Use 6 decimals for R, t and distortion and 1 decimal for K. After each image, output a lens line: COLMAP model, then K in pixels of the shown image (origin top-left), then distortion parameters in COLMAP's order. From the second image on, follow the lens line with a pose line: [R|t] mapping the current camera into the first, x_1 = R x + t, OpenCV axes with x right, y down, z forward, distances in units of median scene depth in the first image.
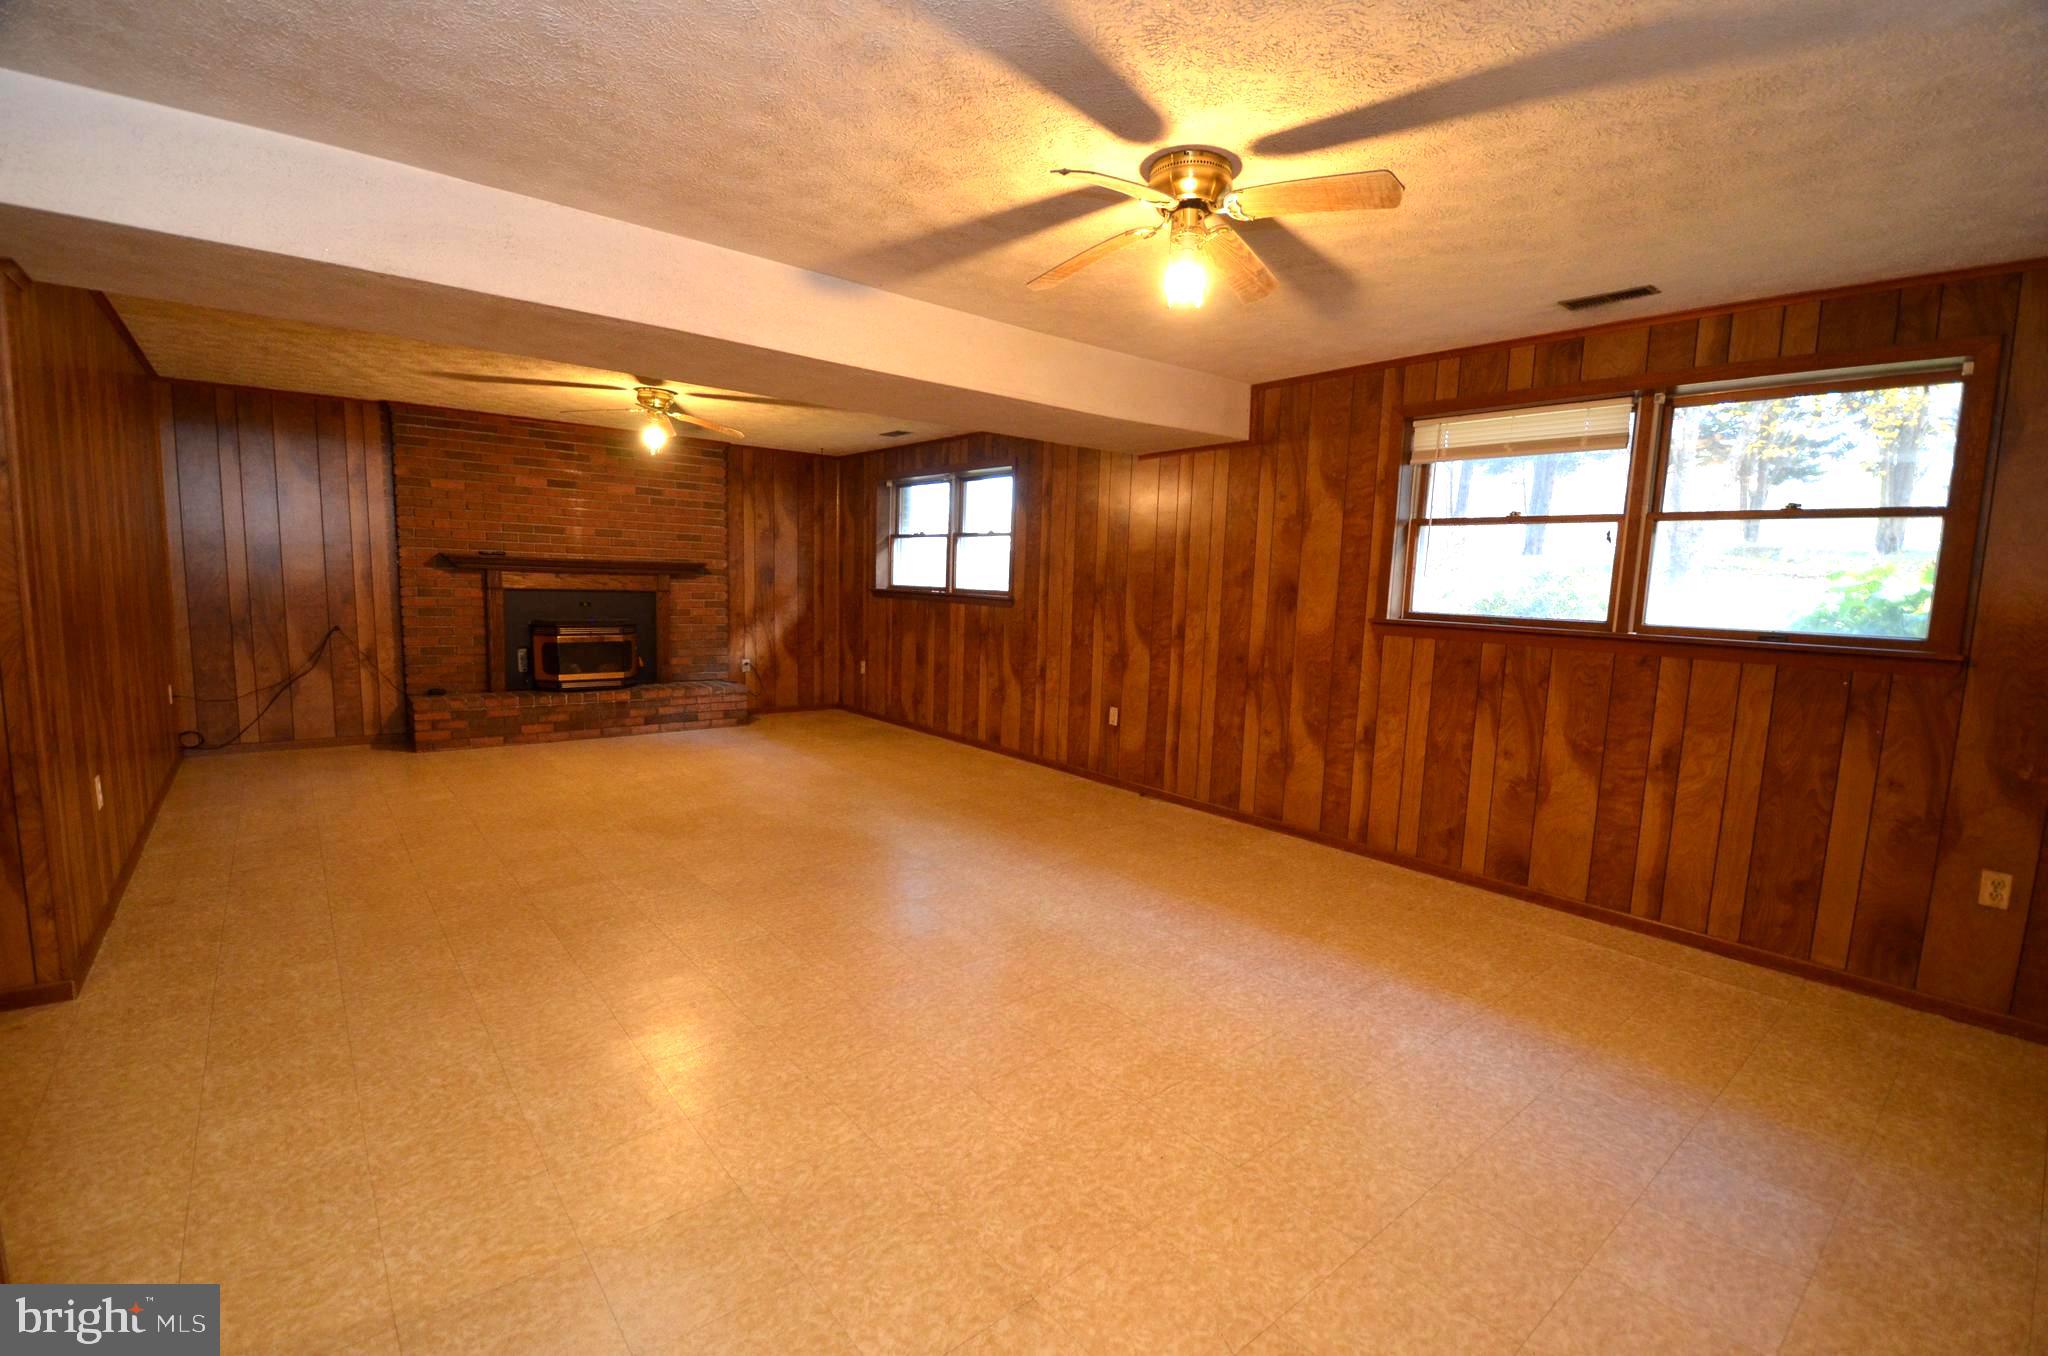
lens RADIAL K [[889.3, 0, 1024.8], [0, 889.3, 688.1], [0, 0, 1]] dist [0.005950, -0.015319]
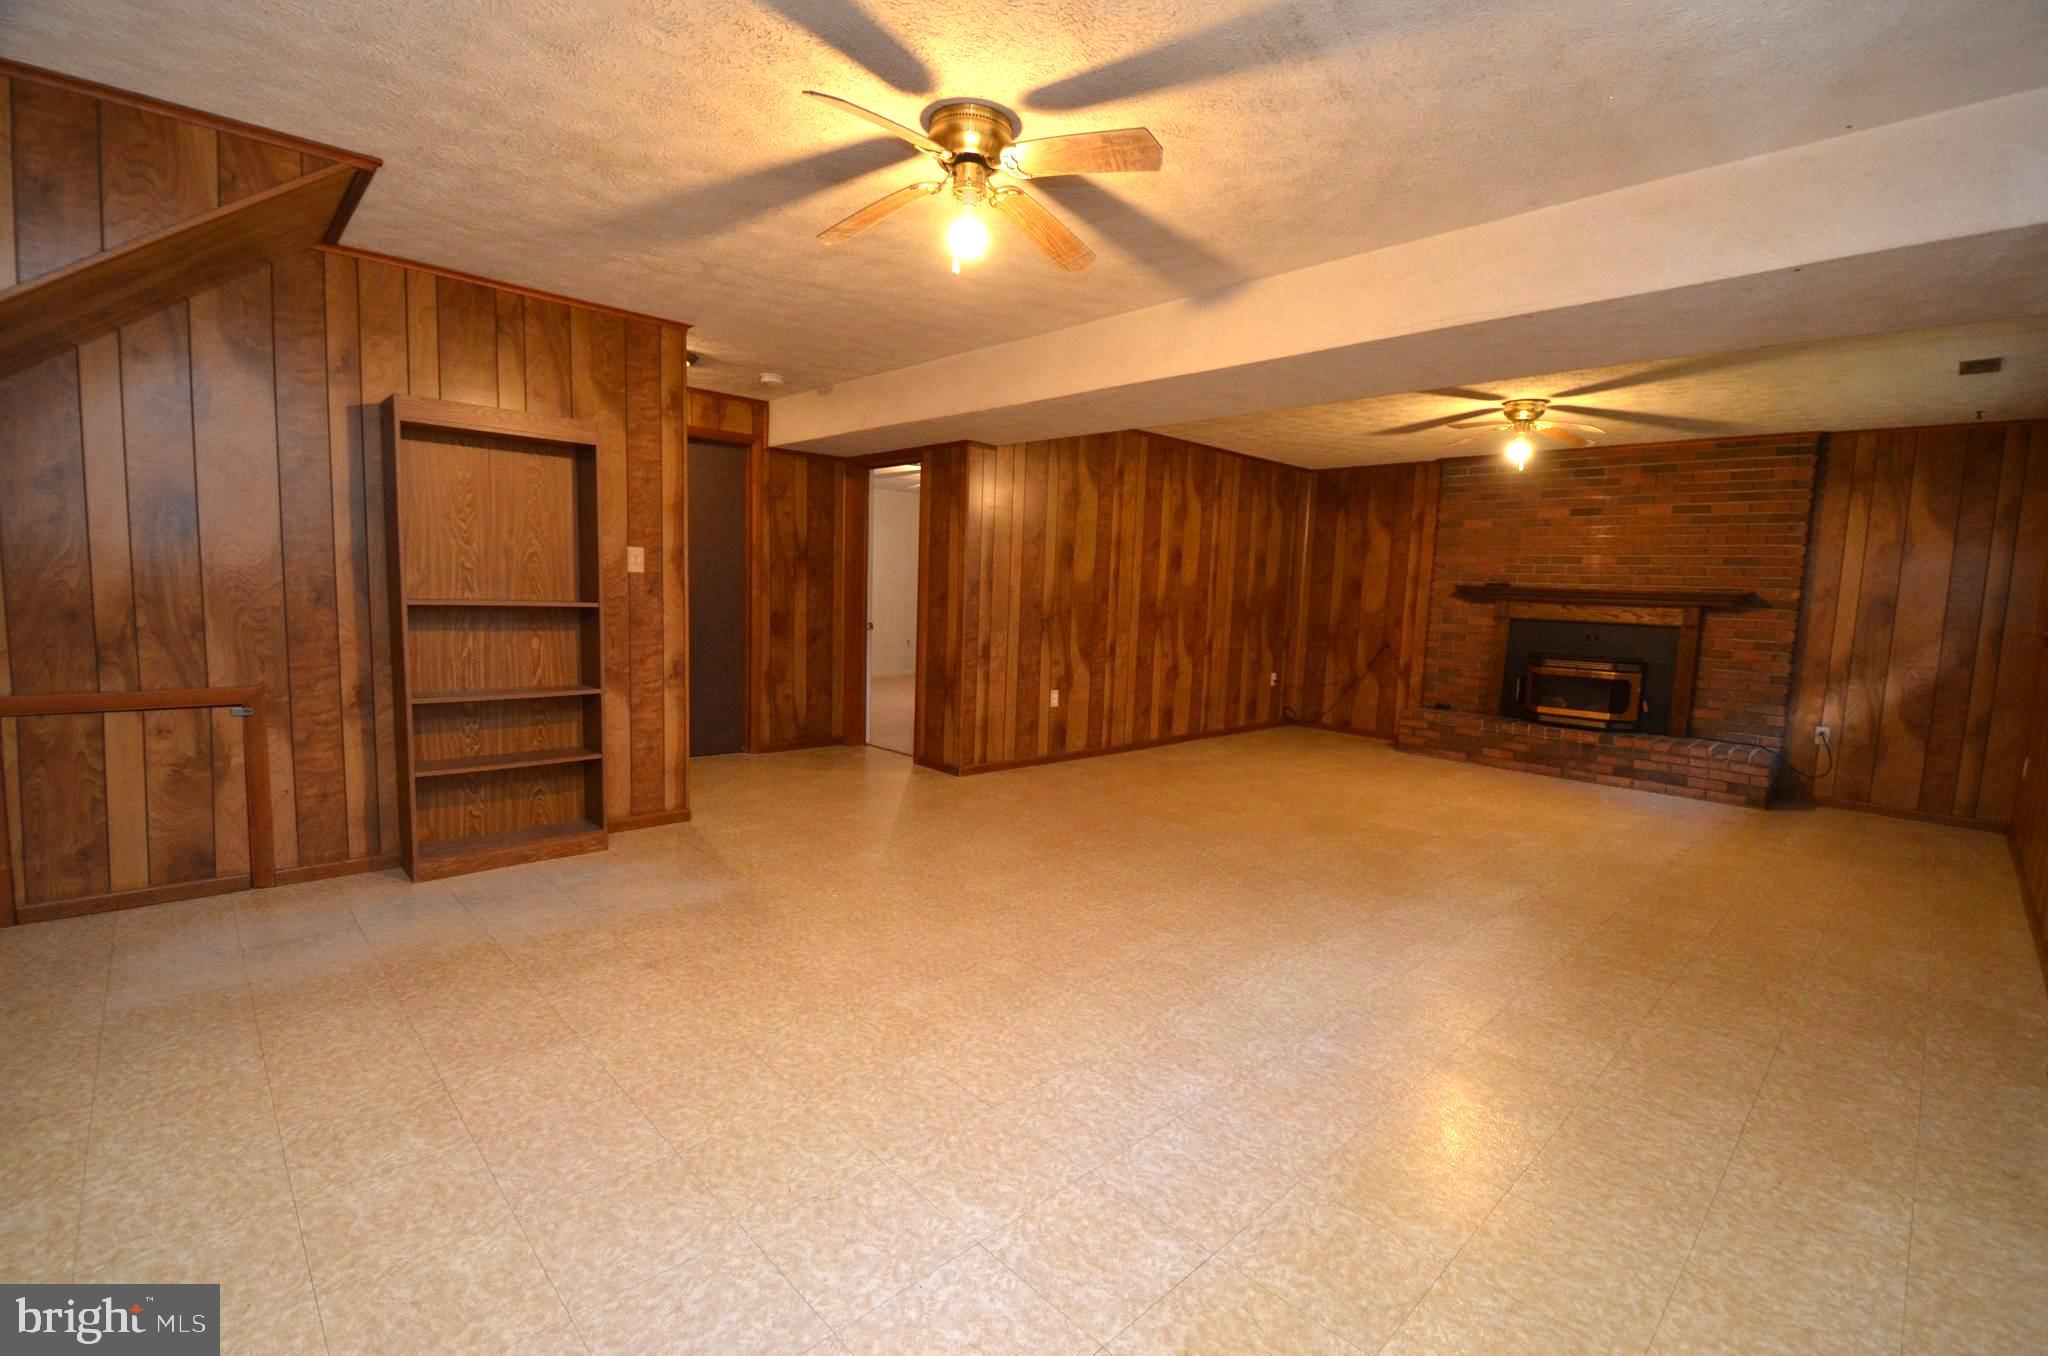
lens RADIAL K [[889.3, 0, 1026.1], [0, 889.3, 683.0], [0, 0, 1]] dist [0.005950, -0.015319]
pose [[0.071650, 0.076650, -0.994480, 0.830153], [-0.156902, 0.985496, 0.064654, -0.030213], [0.985012, 0.151404, 0.082638, 0.724962]]
